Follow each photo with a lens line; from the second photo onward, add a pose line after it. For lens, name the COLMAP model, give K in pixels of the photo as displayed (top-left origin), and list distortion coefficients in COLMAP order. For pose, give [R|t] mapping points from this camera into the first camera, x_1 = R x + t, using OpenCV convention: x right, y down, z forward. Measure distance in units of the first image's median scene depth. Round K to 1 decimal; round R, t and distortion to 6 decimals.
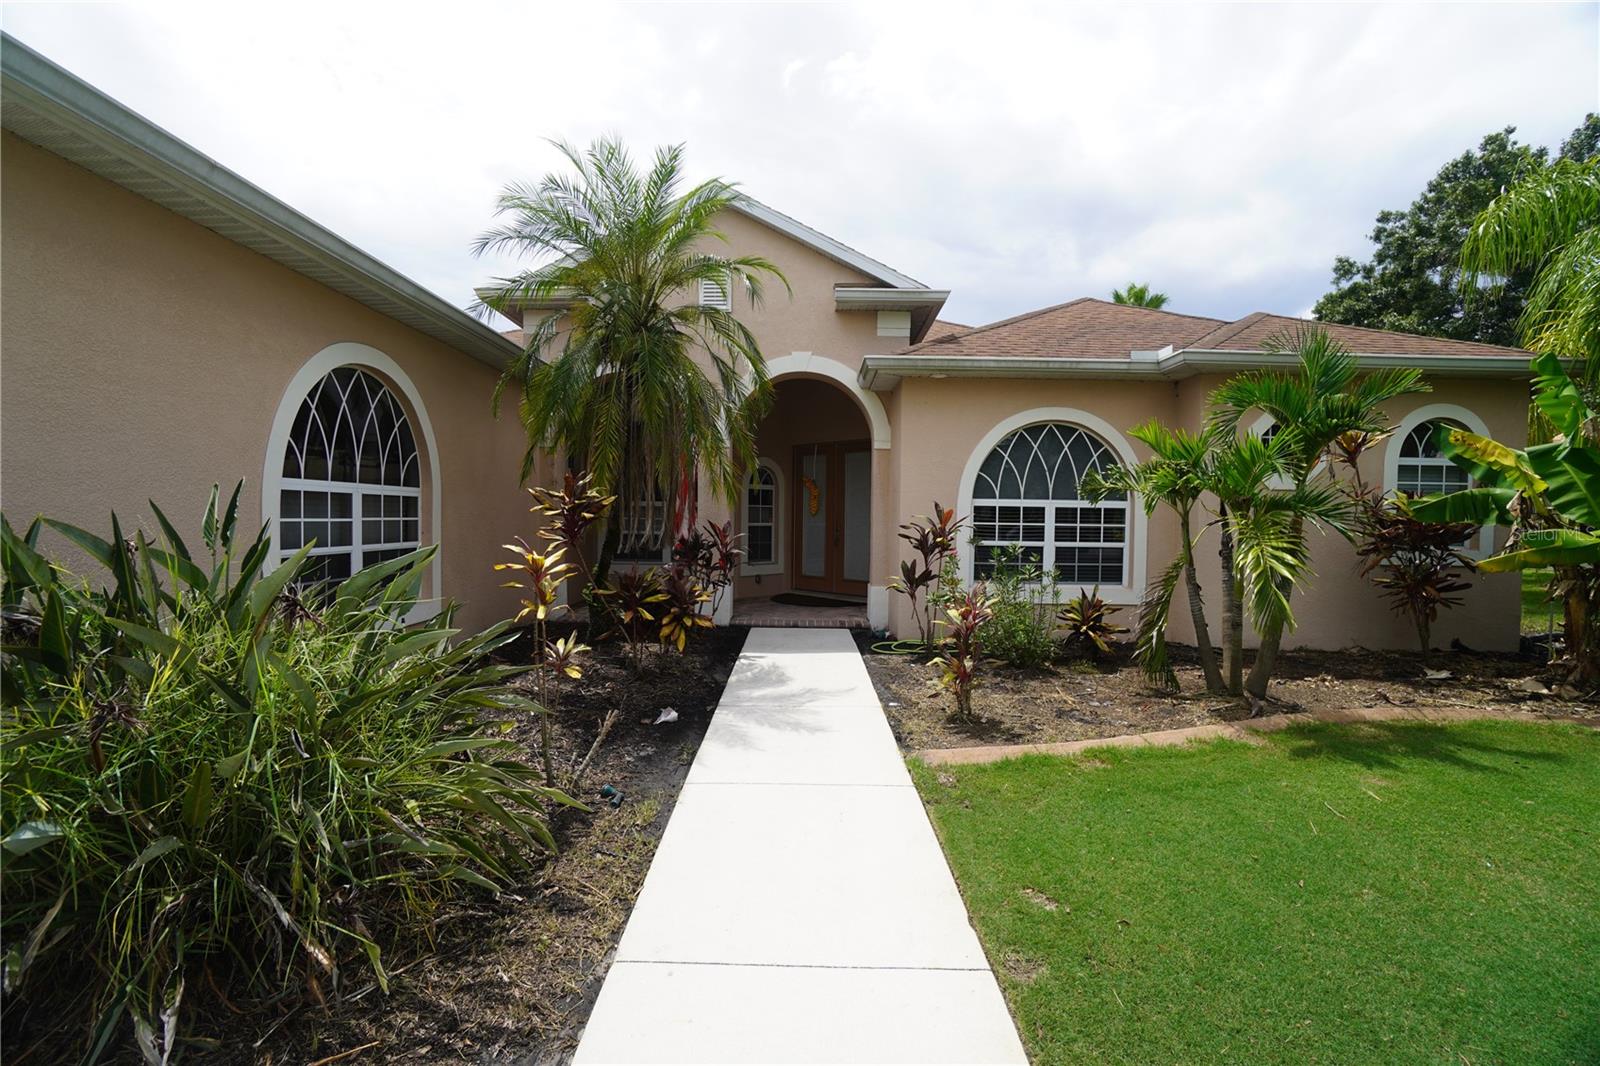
lens RADIAL K [[718.2, 0, 800.0], [0, 718.2, 533.0], [0, 0, 1]] dist [-0.001313, -0.000058]
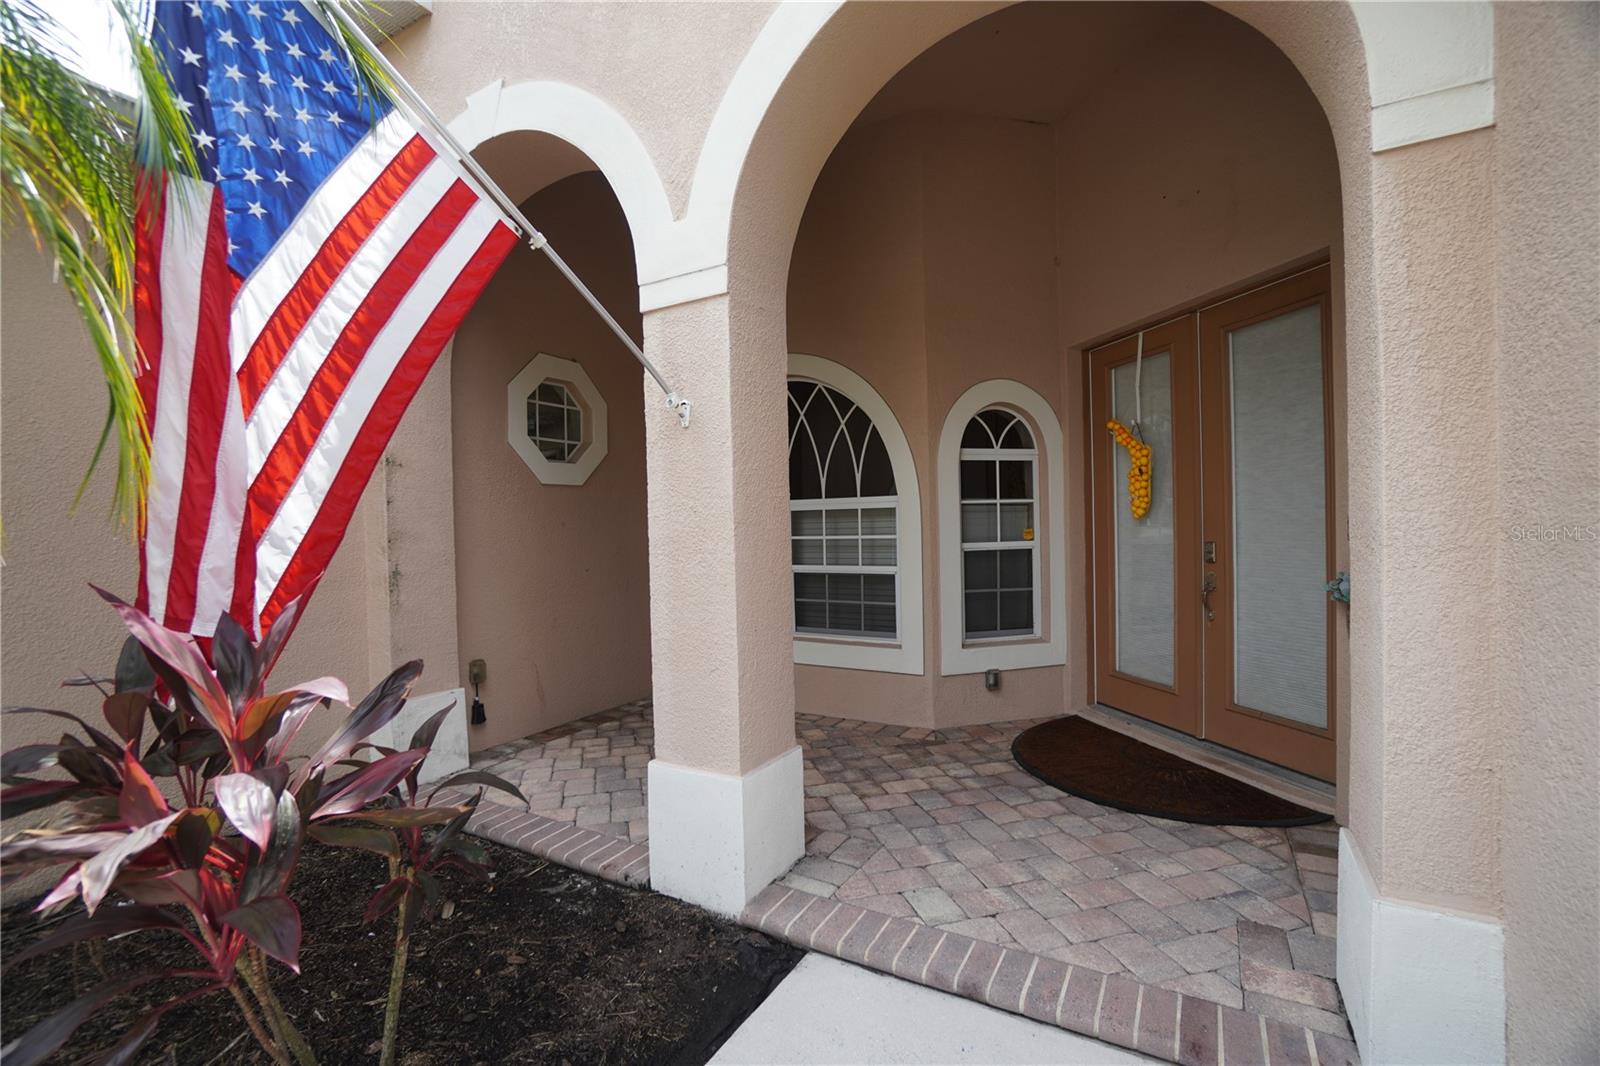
lens RADIAL K [[718.2, 0, 800.0], [0, 718.2, 533.0], [0, 0, 1]] dist [-0.001313, -0.000058]
pose [[0.868179, -0.031220, -0.495267, 0.051330], [0.026157, 0.999511, -0.017155, -0.015569], [0.495561, 0.001939, 0.868571, 0.590372]]
